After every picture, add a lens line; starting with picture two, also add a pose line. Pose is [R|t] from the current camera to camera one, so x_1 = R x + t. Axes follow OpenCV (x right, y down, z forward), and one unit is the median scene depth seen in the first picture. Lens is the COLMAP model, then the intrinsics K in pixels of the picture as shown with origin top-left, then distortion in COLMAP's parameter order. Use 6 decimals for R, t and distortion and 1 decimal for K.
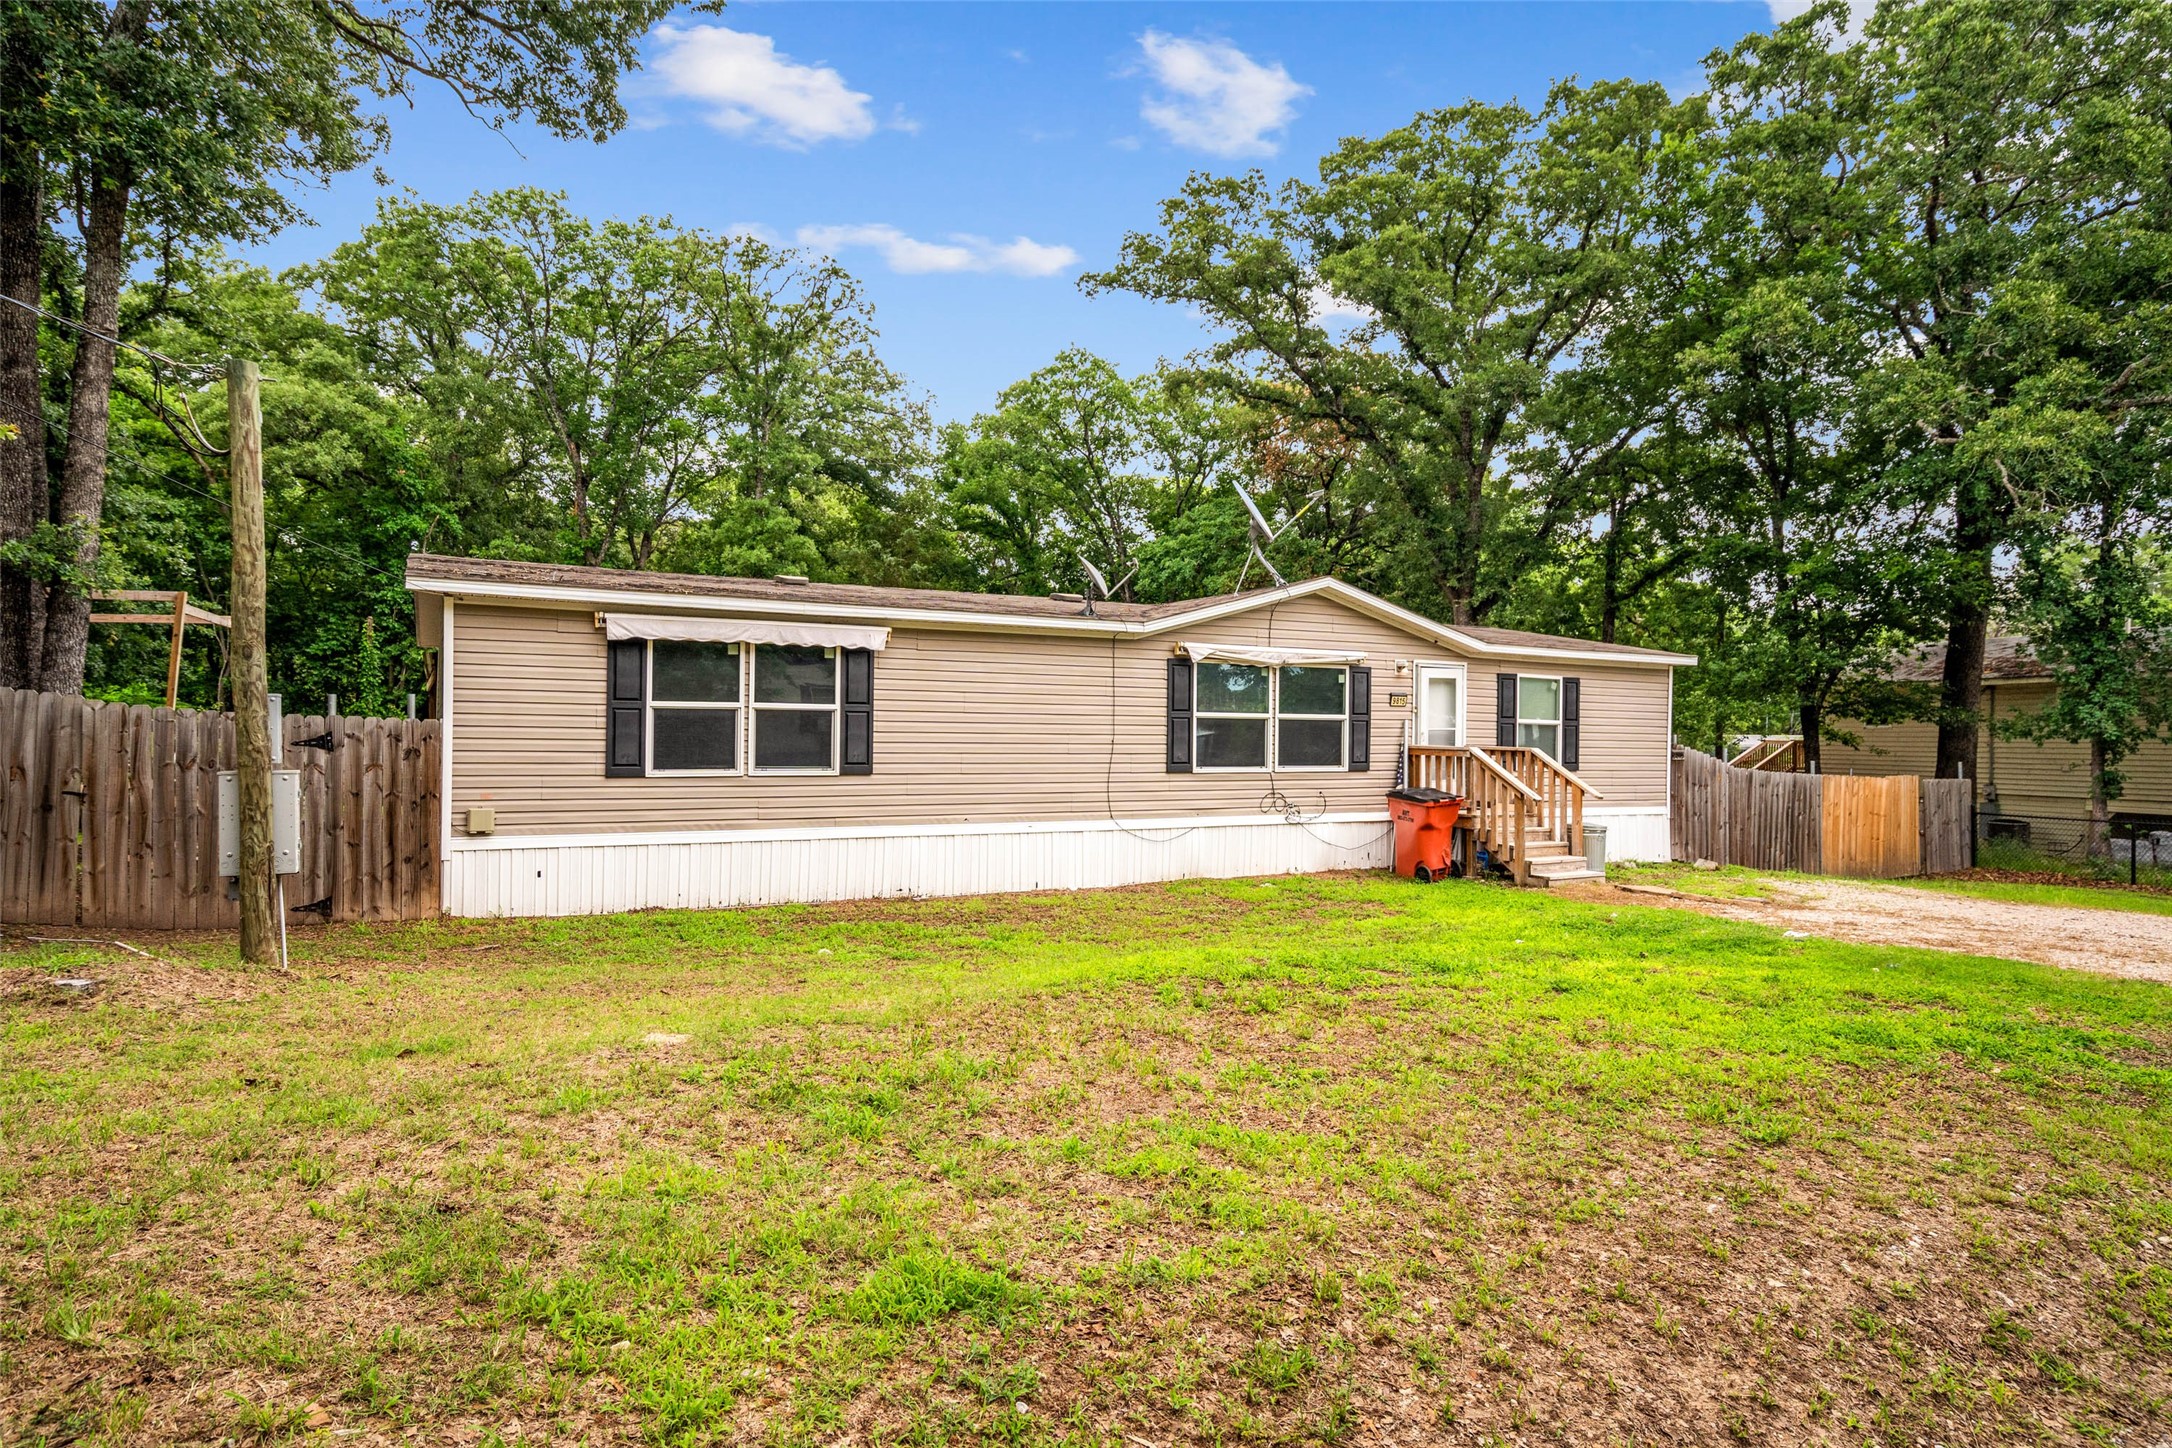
lens RADIAL K [[1162.5, 0, 1087.2], [0, 1162.5, 722.0], [0, 0, 1]] dist [0.013827, 0.004134]
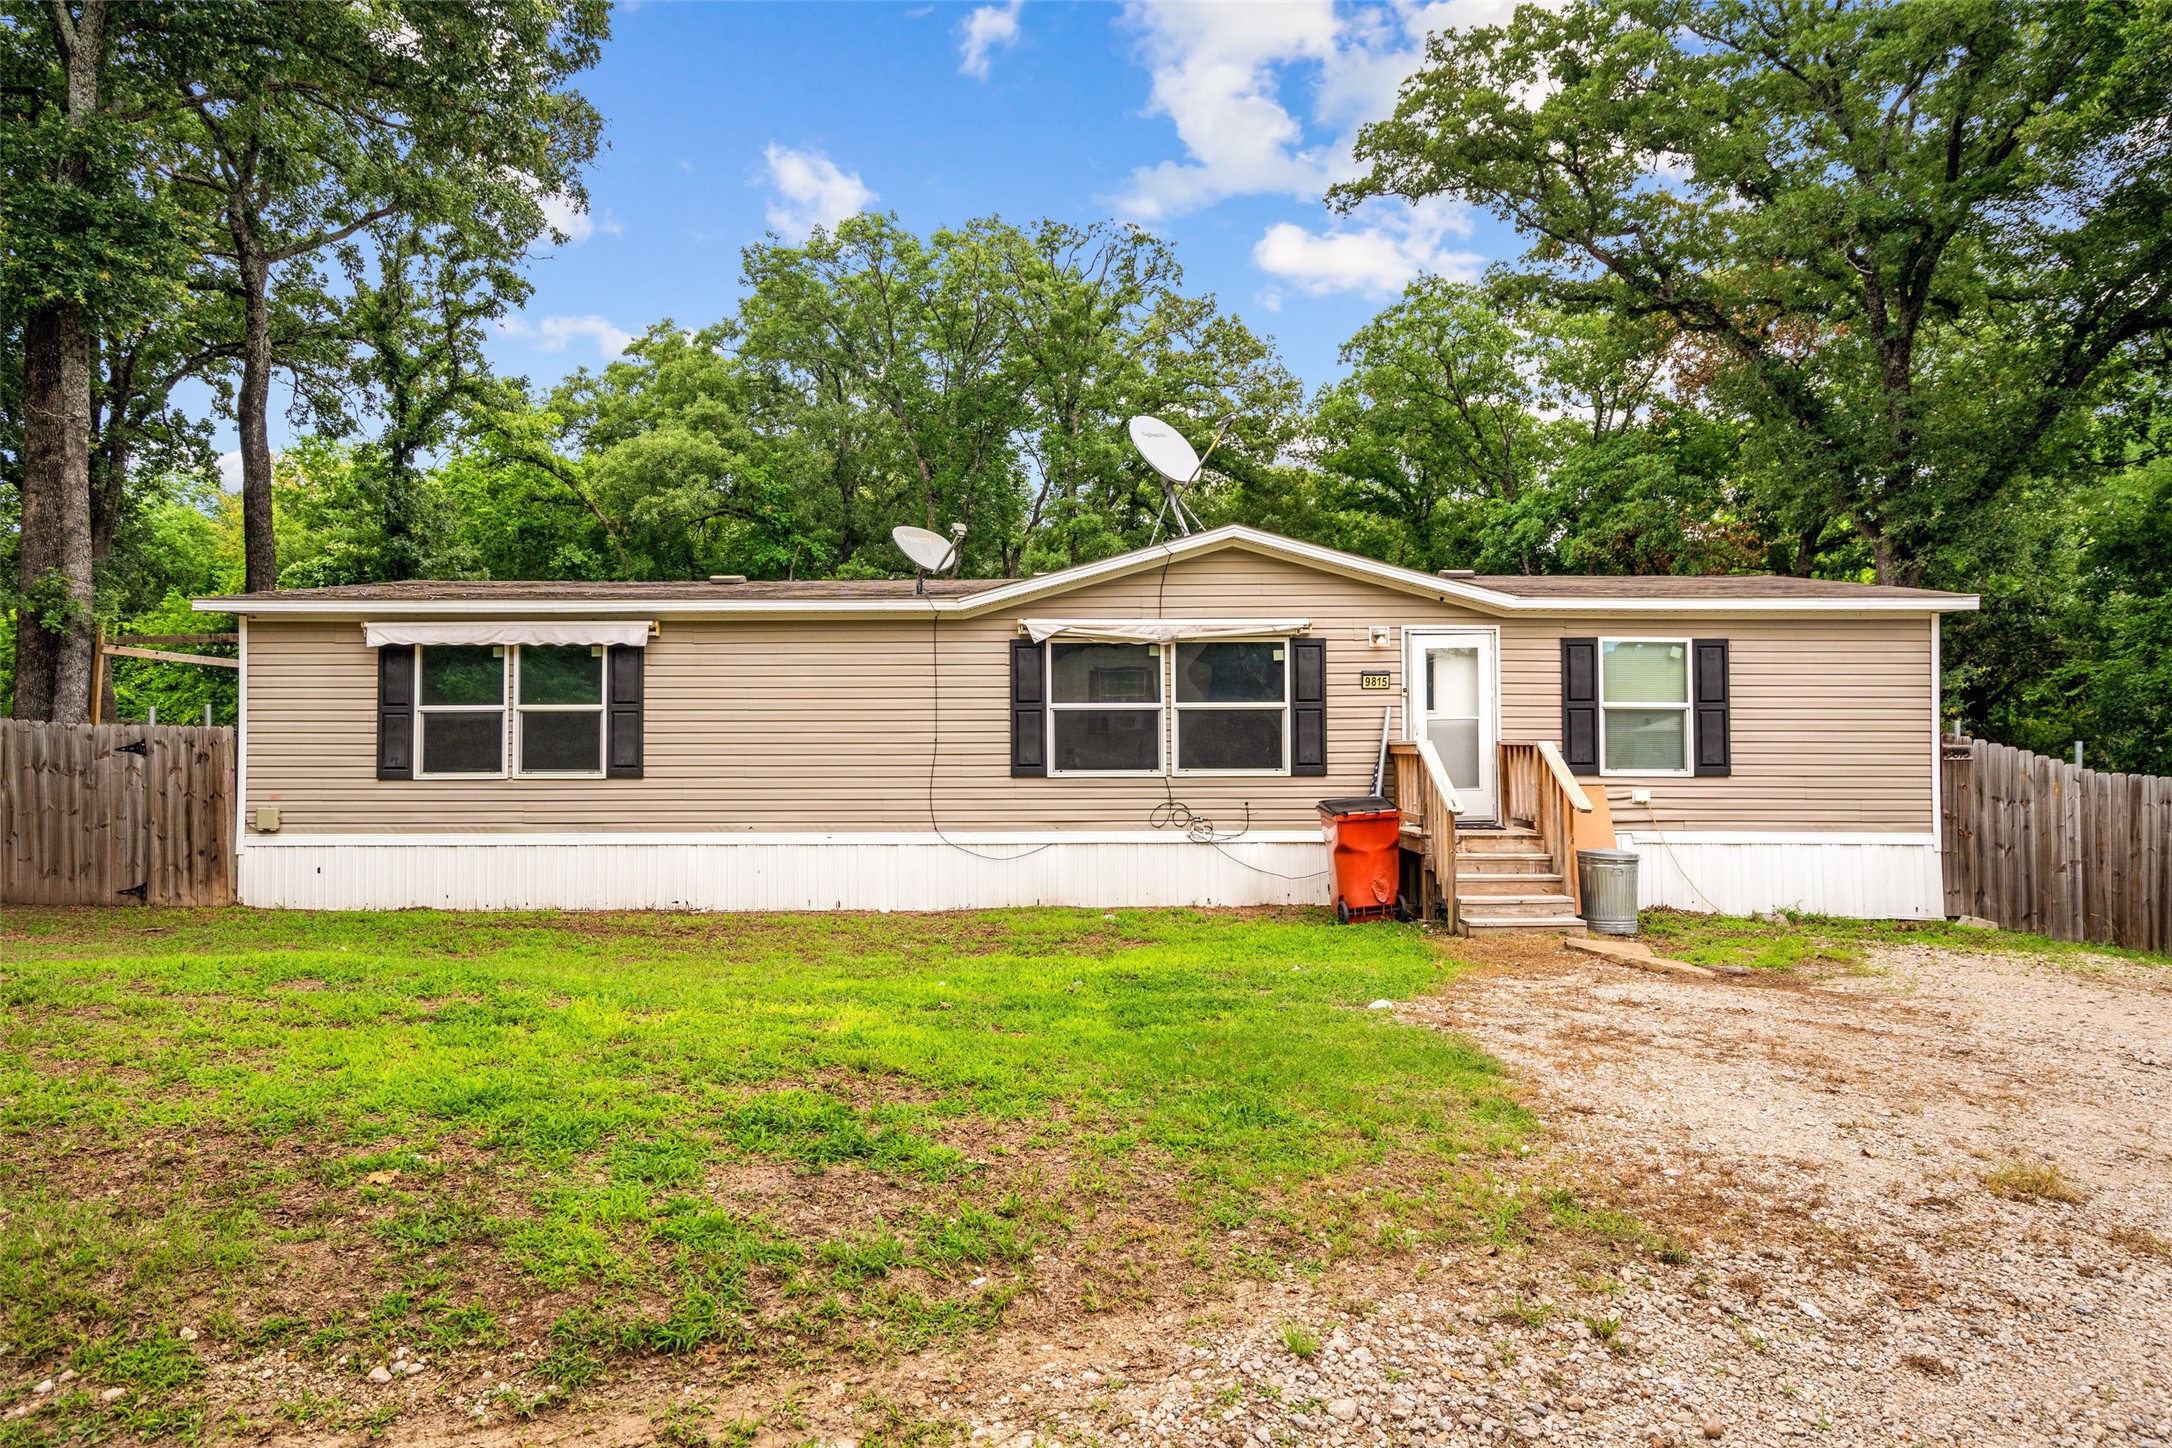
lens RADIAL K [[1237.3, 0, 1086.1], [0, 1237.3, 727.1], [0, 0, 1]] dist [0.011622, 0.000149]
pose [[0.889939, -0.014655, -0.455845, 0.518456], [0.017021, 0.999855, 0.001087, 0.007722], [0.455763, -0.008727, 0.890059, 0.235015]]
